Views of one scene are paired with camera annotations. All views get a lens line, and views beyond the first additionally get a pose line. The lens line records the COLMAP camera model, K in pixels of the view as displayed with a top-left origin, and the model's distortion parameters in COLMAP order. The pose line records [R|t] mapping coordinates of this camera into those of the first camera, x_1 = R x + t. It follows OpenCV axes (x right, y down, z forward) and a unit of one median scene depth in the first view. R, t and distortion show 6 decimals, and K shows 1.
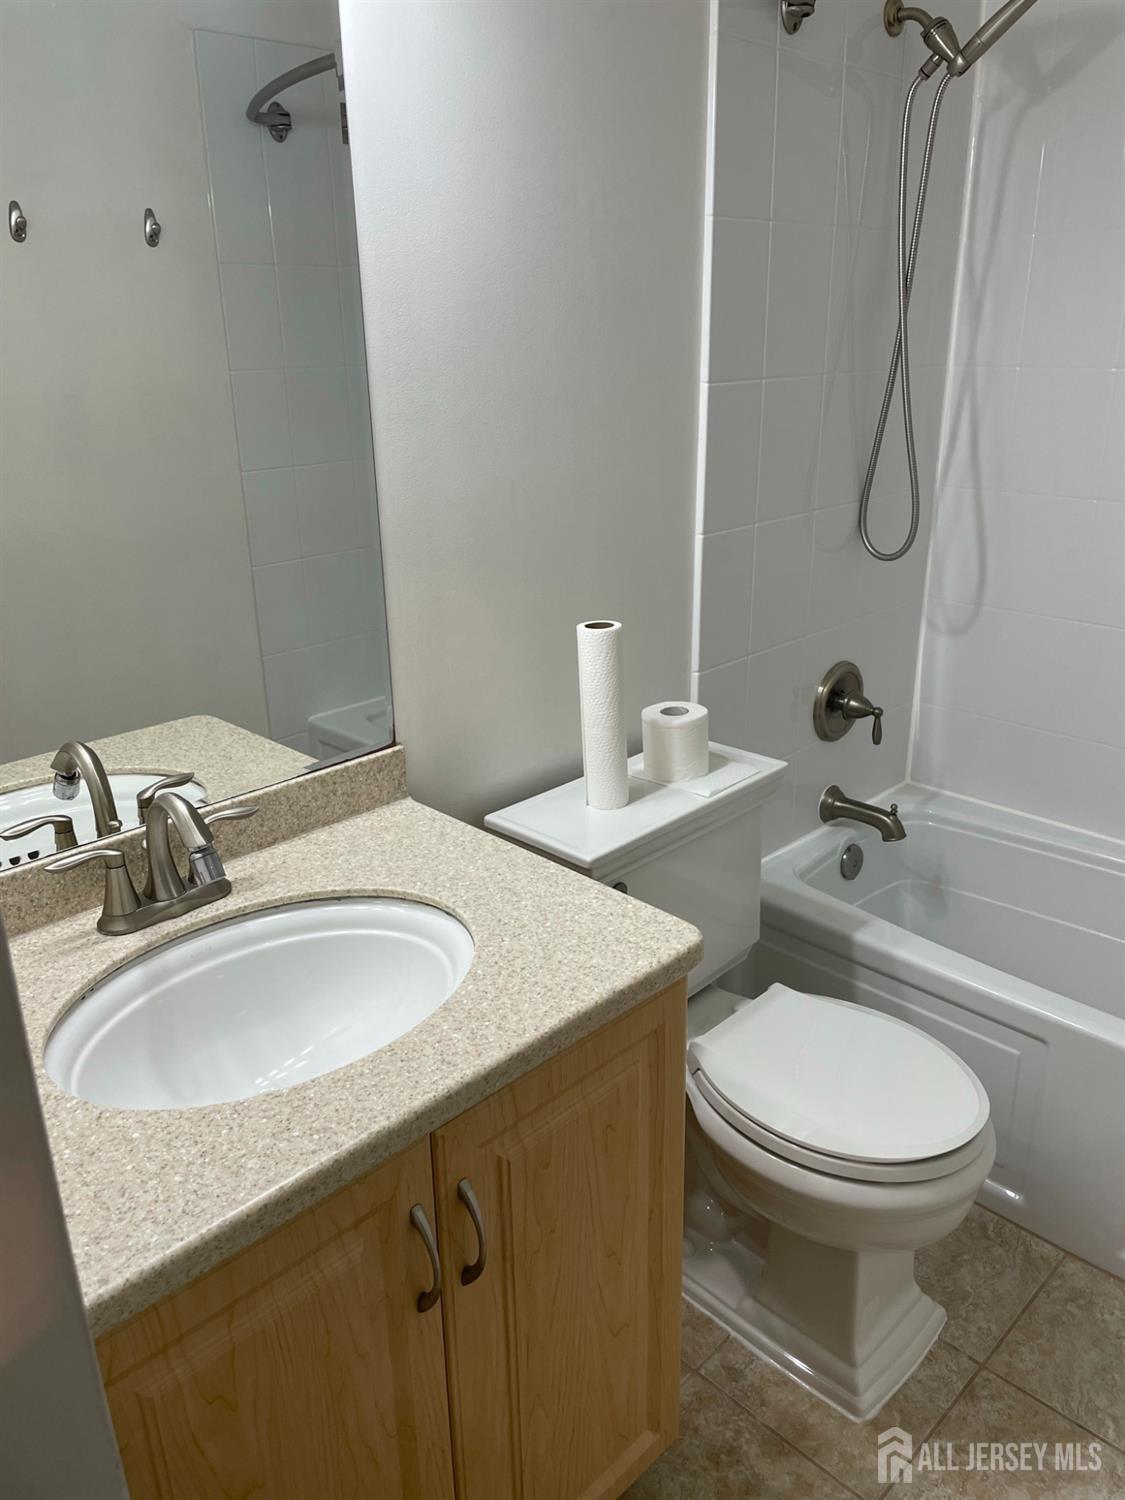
lens RADIAL K [[1136.0, 0, 573.8], [0, 1136.0, 729.6], [0, 0, 1]] dist [0.083733, -0.108561]
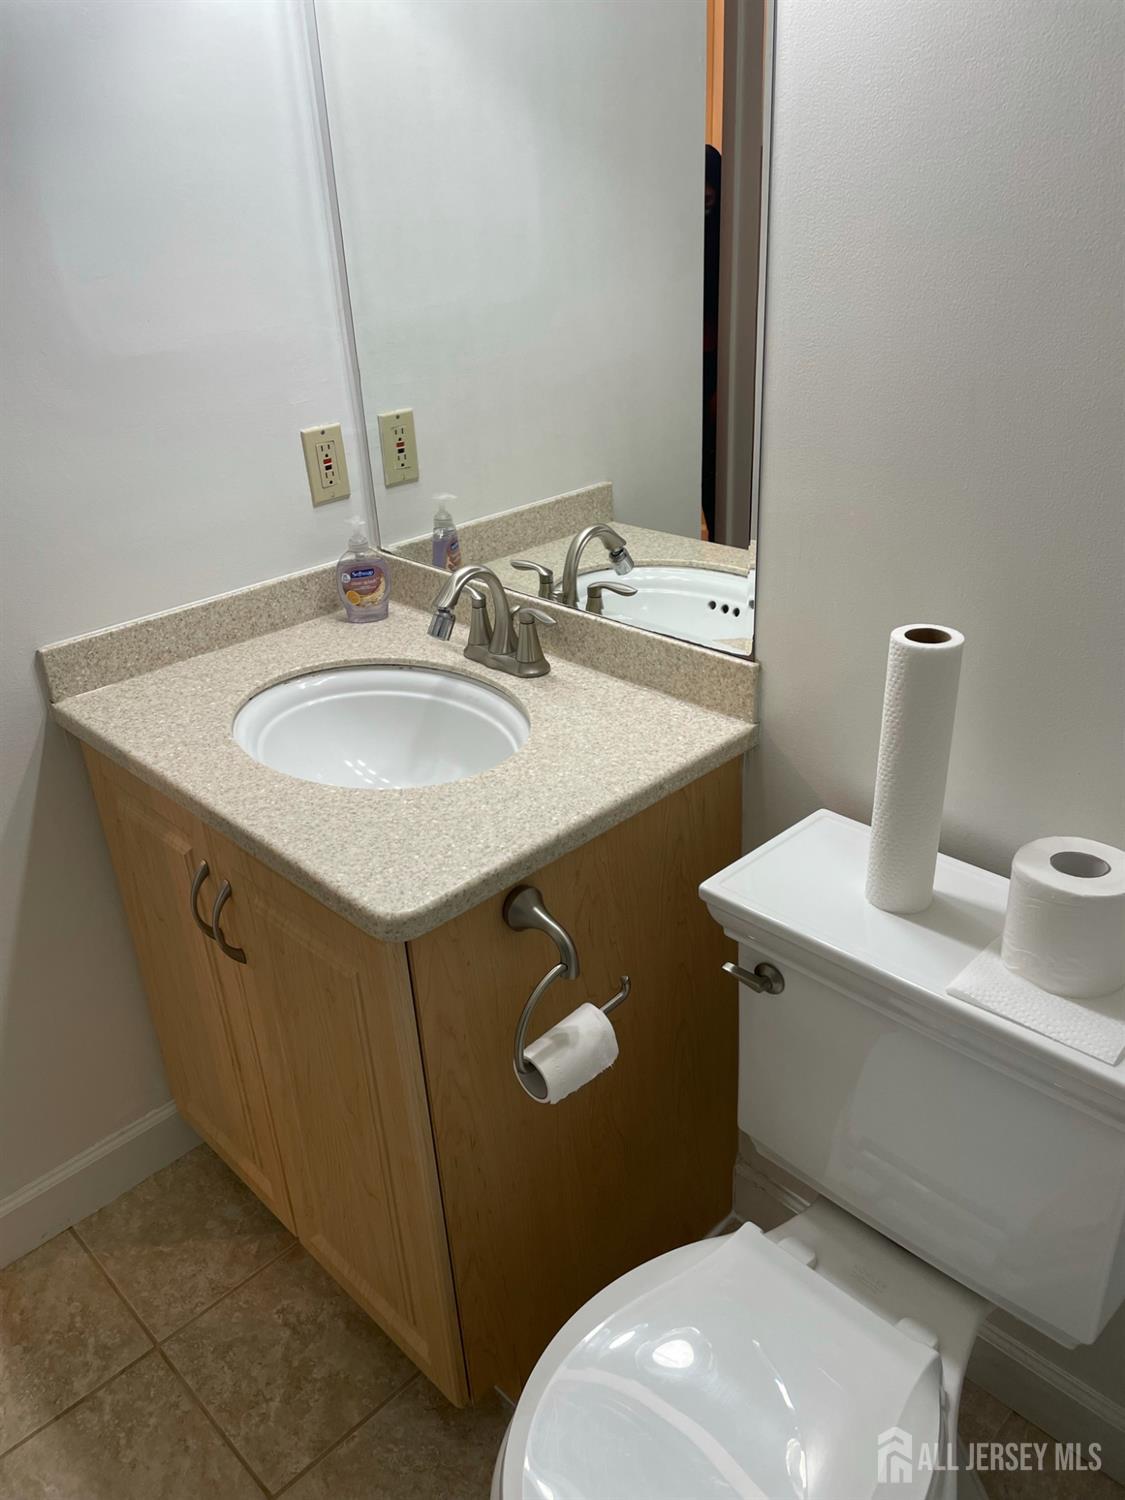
lens RADIAL K [[1136.0, 0, 551.9], [0, 1136.0, 737.7], [0, 0, 1]] dist [0.083733, -0.108561]
pose [[-0.021269, 0.454883, -0.890297, 0.576294], [-0.287612, 0.850071, 0.441201, -0.246206], [0.957511, 0.265444, 0.112750, 0.699739]]
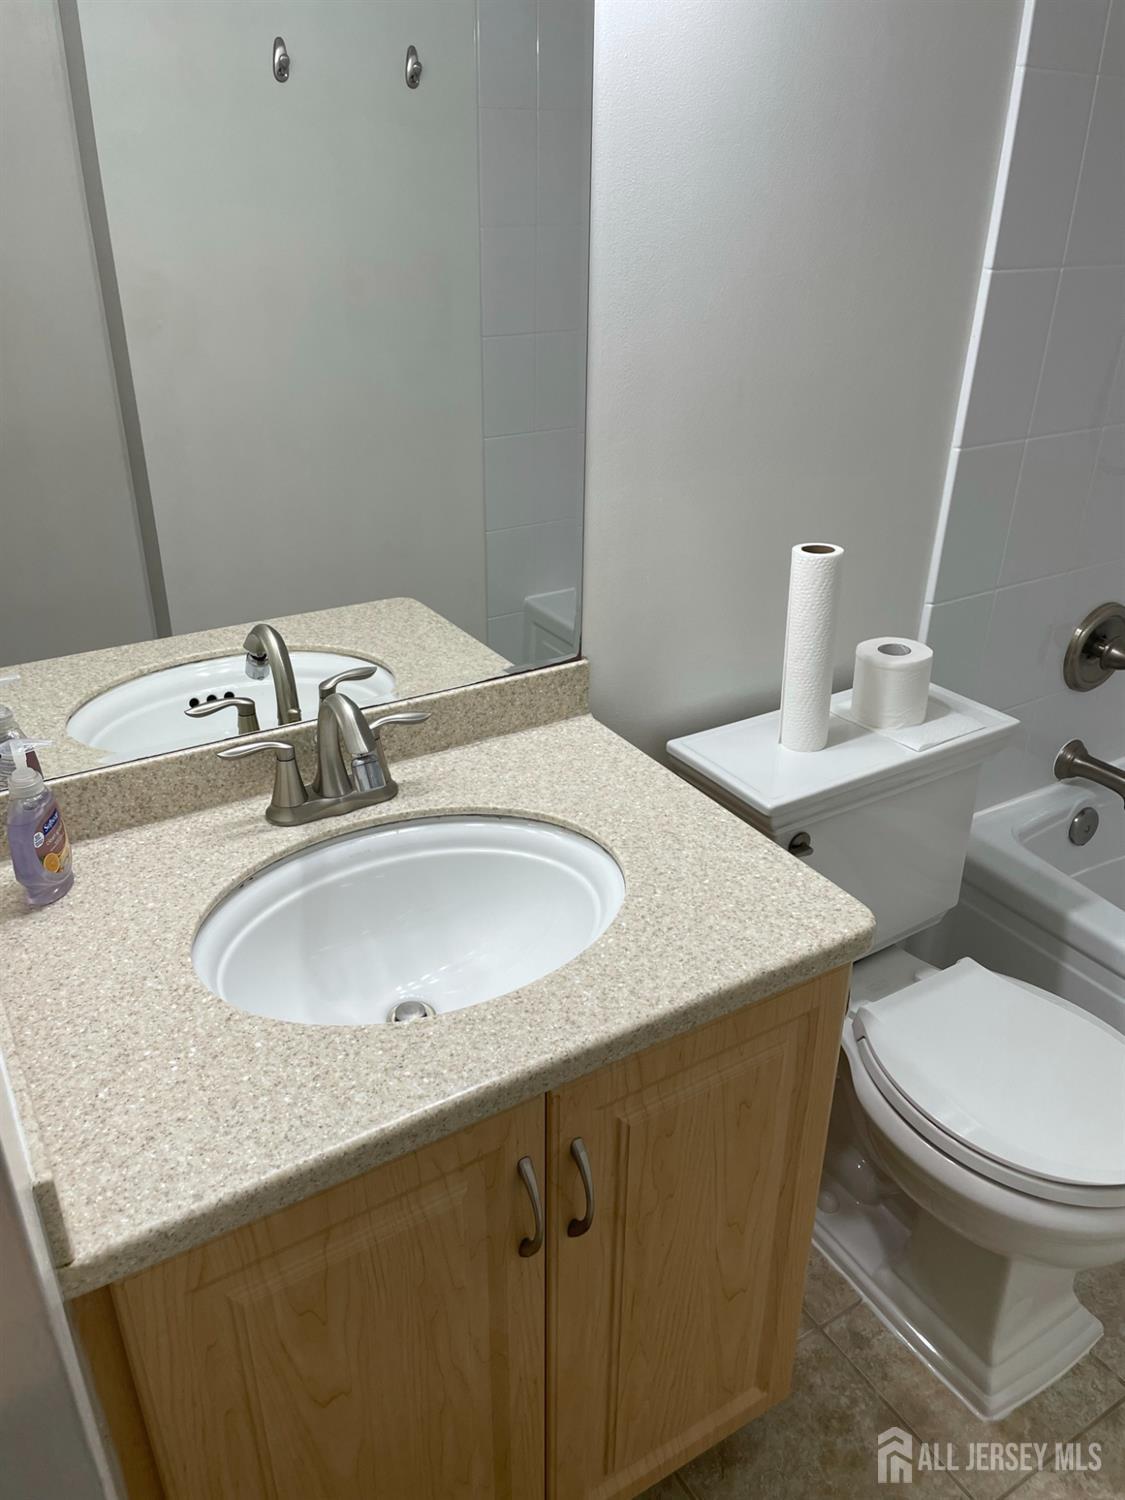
lens RADIAL K [[1136.0, 0, 566.6], [0, 1136.0, 745.6], [0, 0, 1]] dist [0.083733, -0.108561]
pose [[0.971921, 0.128626, -0.197040, 0.025481], [-0.103017, 0.985455, 0.135154, -0.038020], [0.211559, -0.111061, 0.971035, 0.060164]]
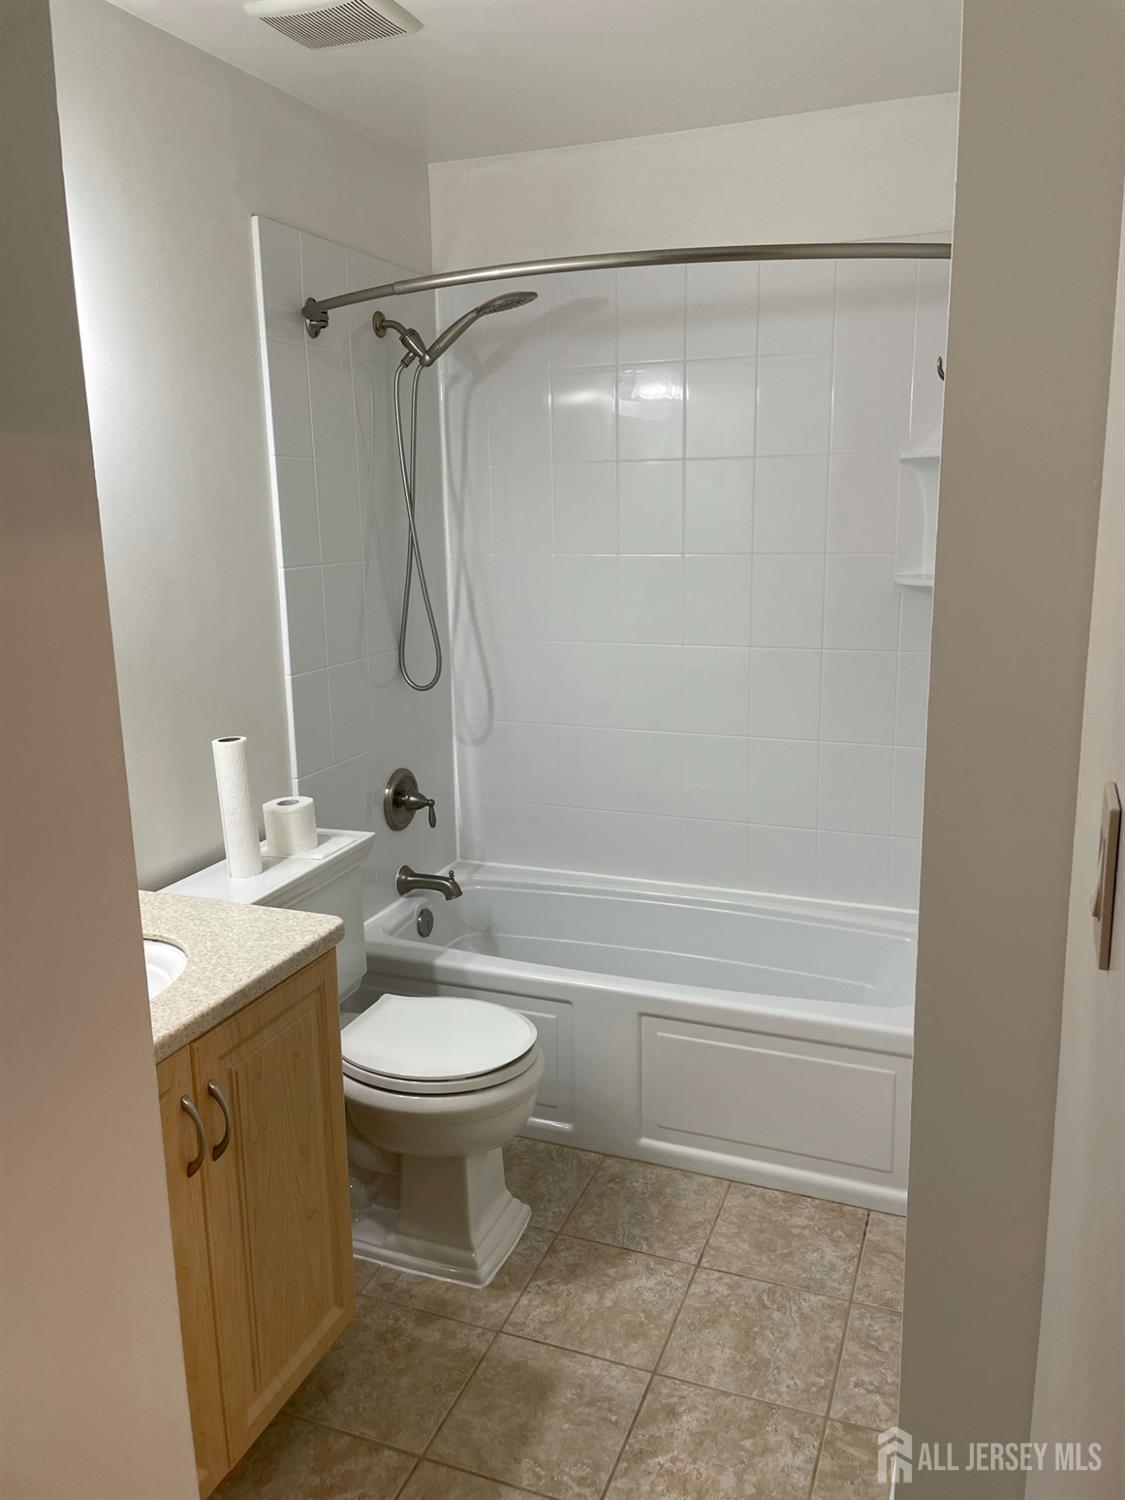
lens RADIAL K [[1136.0, 0, 563.5], [0, 1136.0, 731.9], [0, 0, 1]] dist [0.083733, -0.108561]
pose [[0.918792, -0.083673, 0.385772, -0.129626], [0.139815, 0.982903, -0.119807, 0.112035], [-0.369151, 0.164015, 0.914782, -0.382942]]
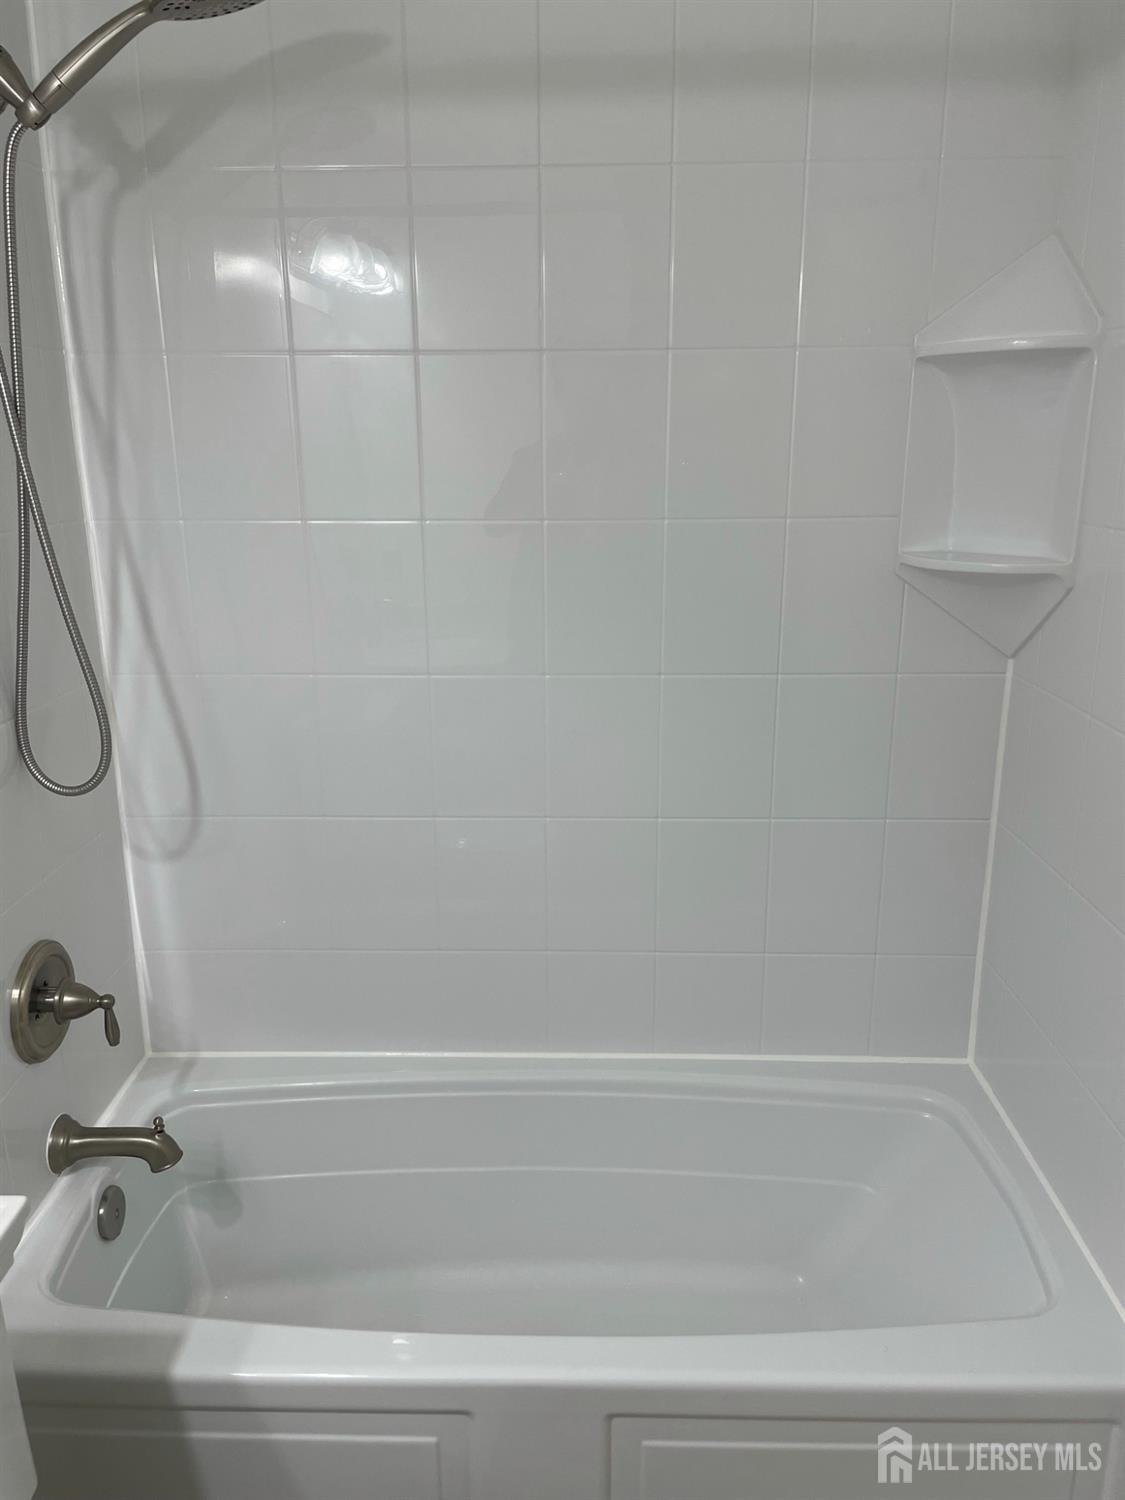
lens RADIAL K [[1136.0, 0, 538.2], [0, 1136.0, 752.6], [0, 0, 1]] dist [0.083733, -0.108561]
pose [[0.736511, -0.180781, 0.651820, 0.036533], [0.228497, 0.973473, 0.011806, -0.149963], [-0.636663, 0.140244, 0.758282, 0.361741]]
